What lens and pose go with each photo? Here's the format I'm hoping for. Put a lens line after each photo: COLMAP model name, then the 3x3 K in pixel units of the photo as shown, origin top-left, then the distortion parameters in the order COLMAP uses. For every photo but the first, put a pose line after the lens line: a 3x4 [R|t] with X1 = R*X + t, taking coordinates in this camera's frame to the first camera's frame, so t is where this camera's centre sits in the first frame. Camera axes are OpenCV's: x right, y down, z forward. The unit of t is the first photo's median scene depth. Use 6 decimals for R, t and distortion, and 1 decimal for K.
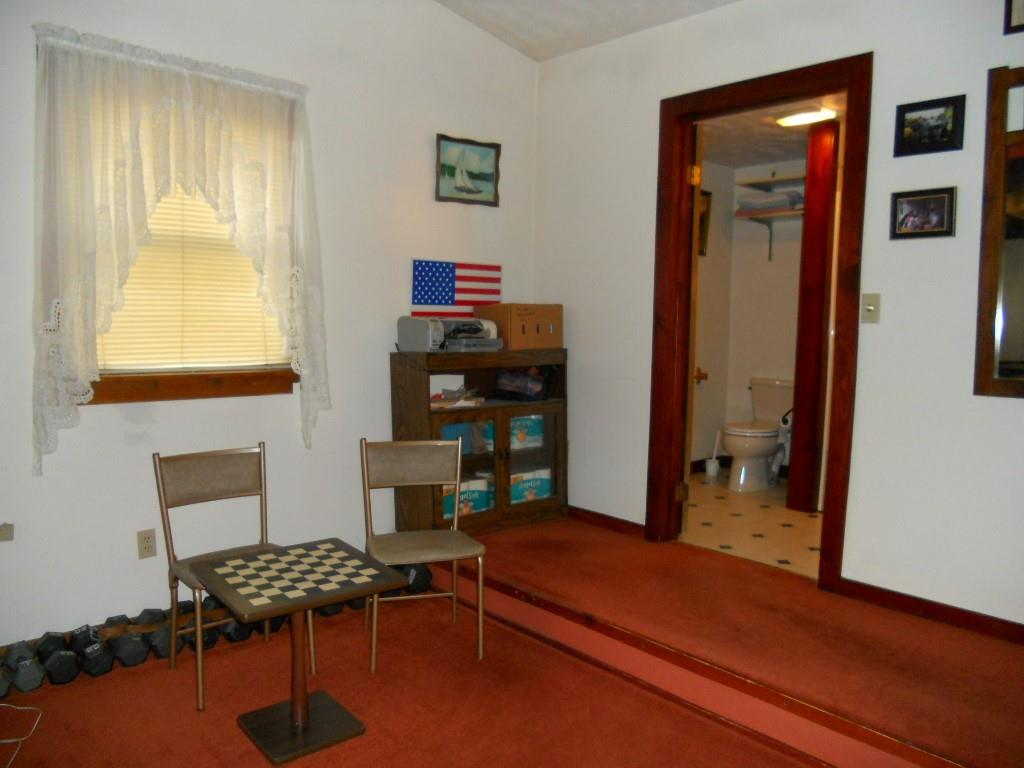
lens RADIAL K [[777.5, 0, 505.2], [0, 777.5, 385.4], [0, 0, 1]] dist [-0.025657, -0.009596]
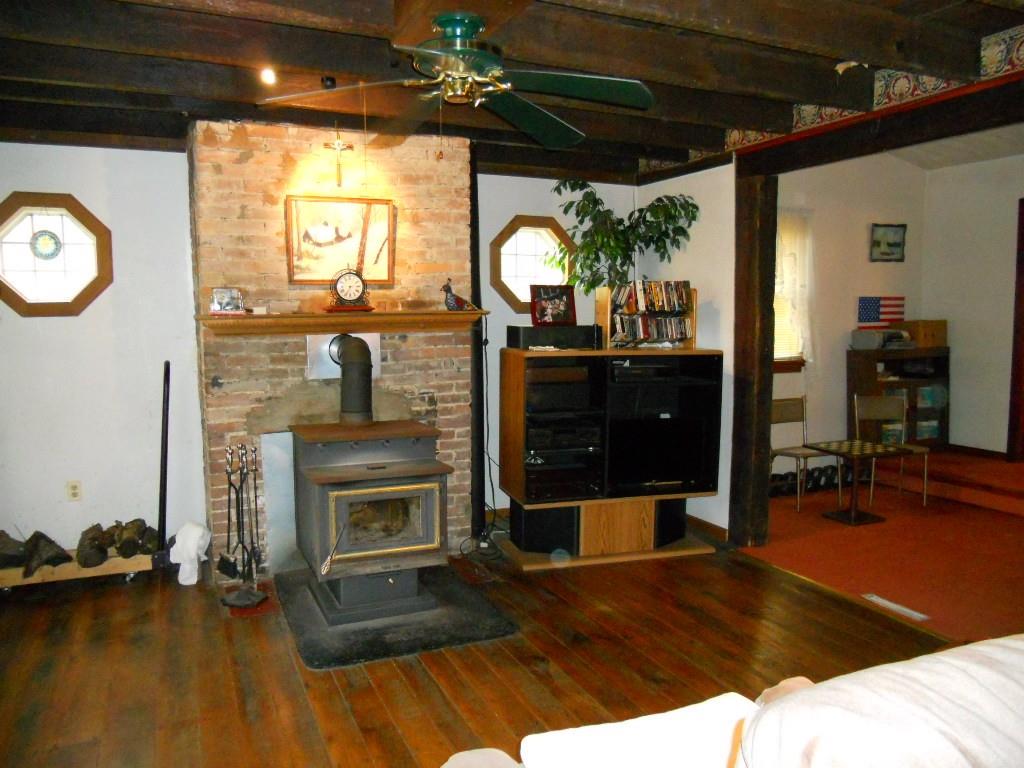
lens RADIAL K [[777.5, 0, 505.2], [0, 777.5, 385.4], [0, 0, 1]] dist [-0.025657, -0.009596]
pose [[0.952230, 0.003636, -0.305361, -0.328788], [-0.004518, 0.999987, -0.002181, 0.043158], [0.305349, 0.003456, 0.952234, -0.859881]]
